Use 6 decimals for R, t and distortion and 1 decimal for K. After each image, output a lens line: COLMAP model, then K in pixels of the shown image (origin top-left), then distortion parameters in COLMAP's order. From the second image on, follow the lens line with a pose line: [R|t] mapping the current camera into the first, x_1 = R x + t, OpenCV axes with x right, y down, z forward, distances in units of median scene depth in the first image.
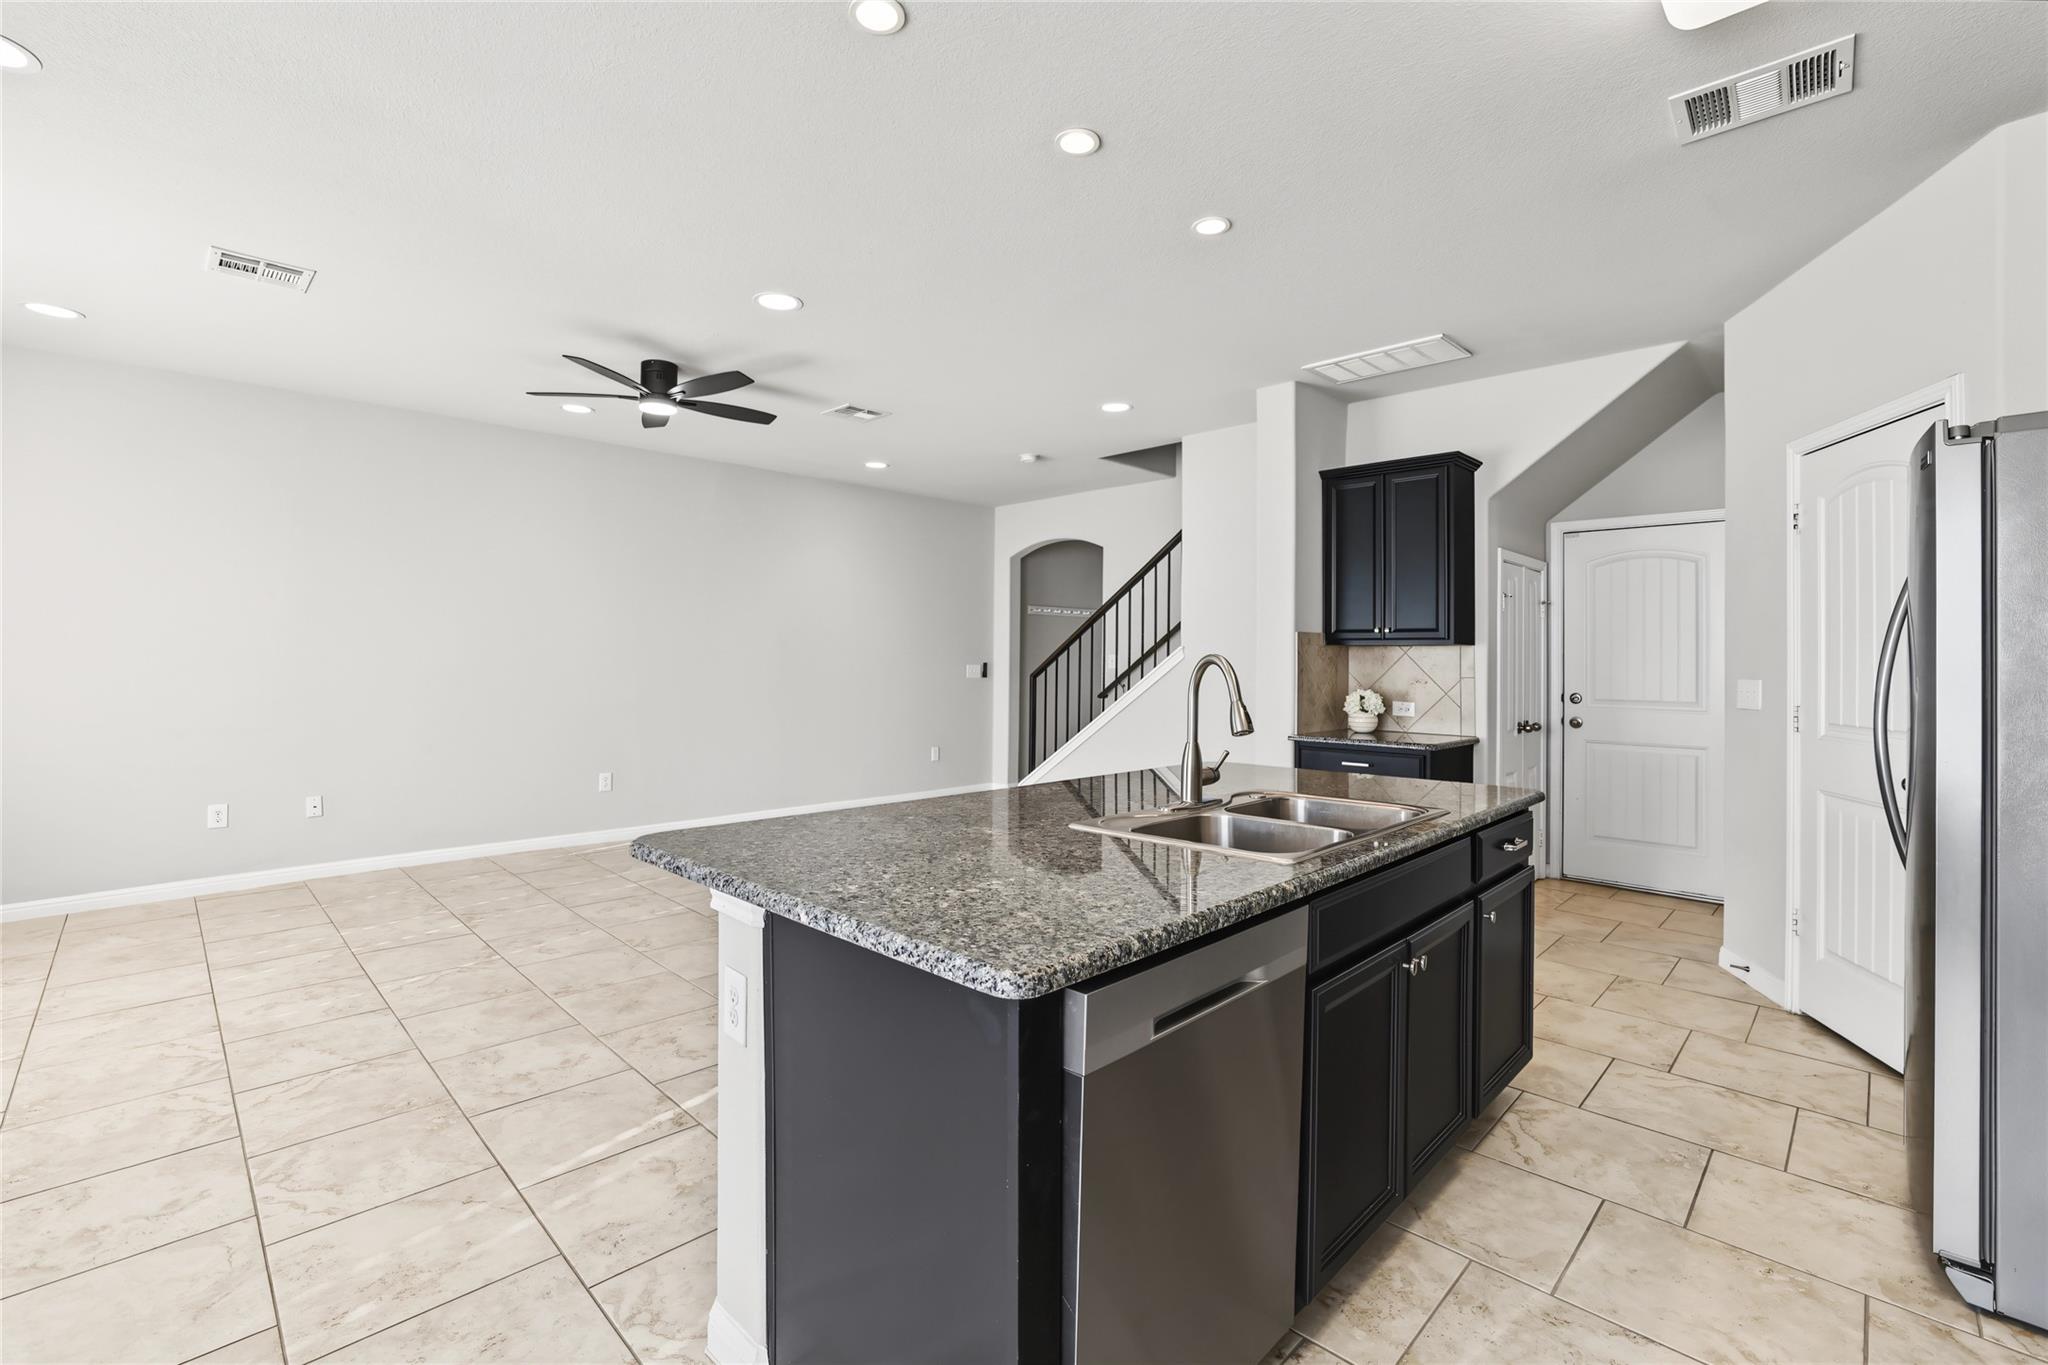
lens RADIAL K [[899.7, 0, 1008.2], [0, 899.7, 652.0], [0, 0, 1]] dist [-0.023654, 0.008717]
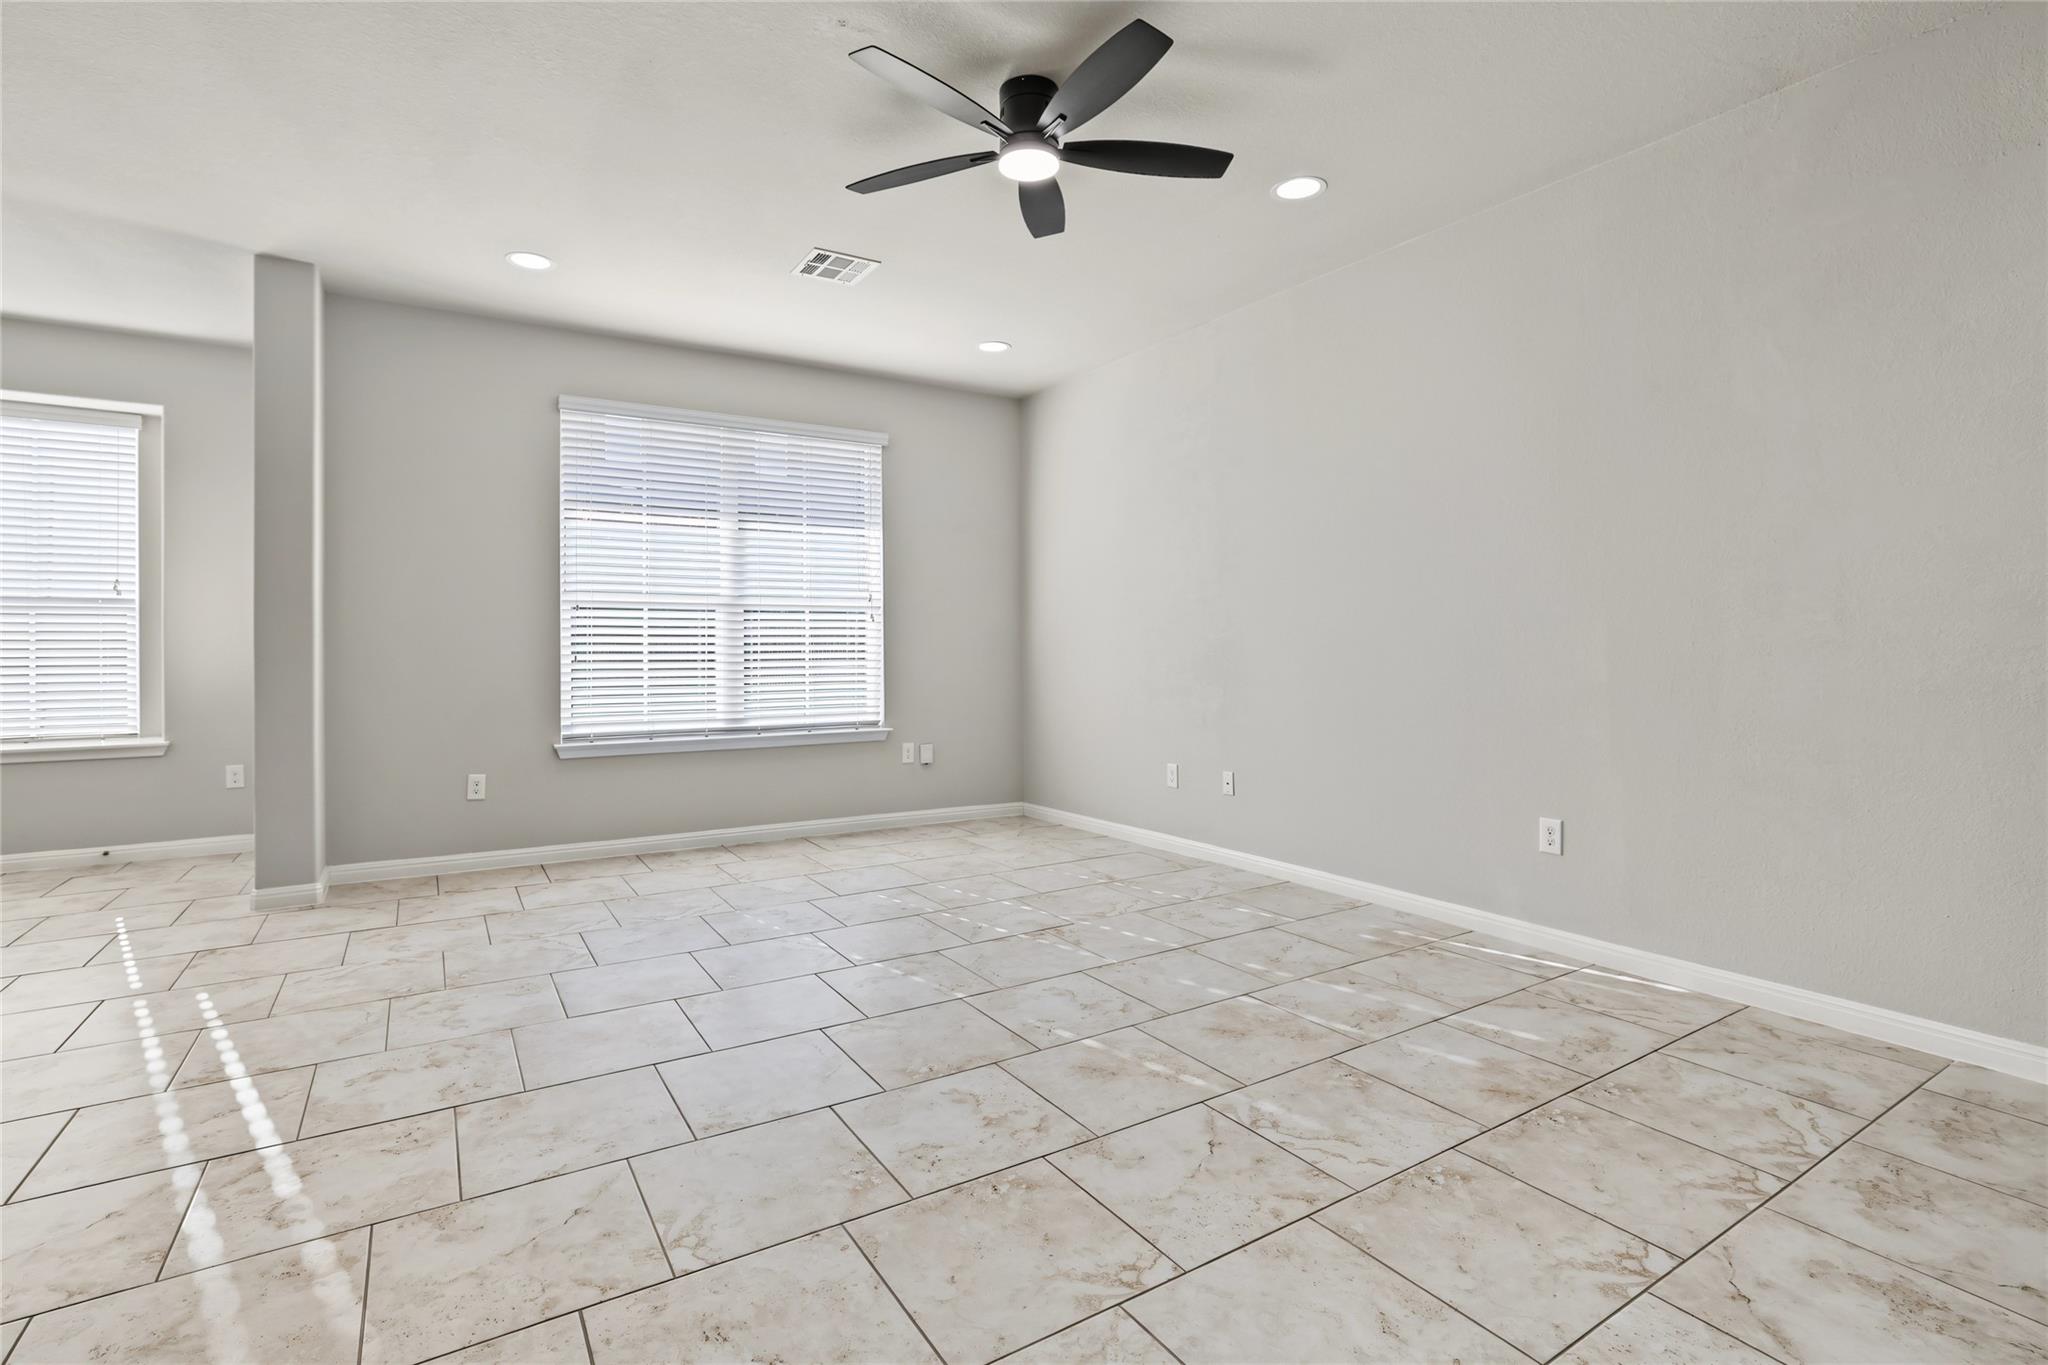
lens RADIAL K [[970.0, 0, 993.1], [0, 970.0, 639.3], [0, 0, 1]] dist [-0.022344, 0.004948]
pose [[-0.229561, -0.014121, -0.973192, 0.264615], [0.009358, 0.999816, -0.016715, 0.059700], [0.973249, -0.012944, -0.229386, 1.299462]]
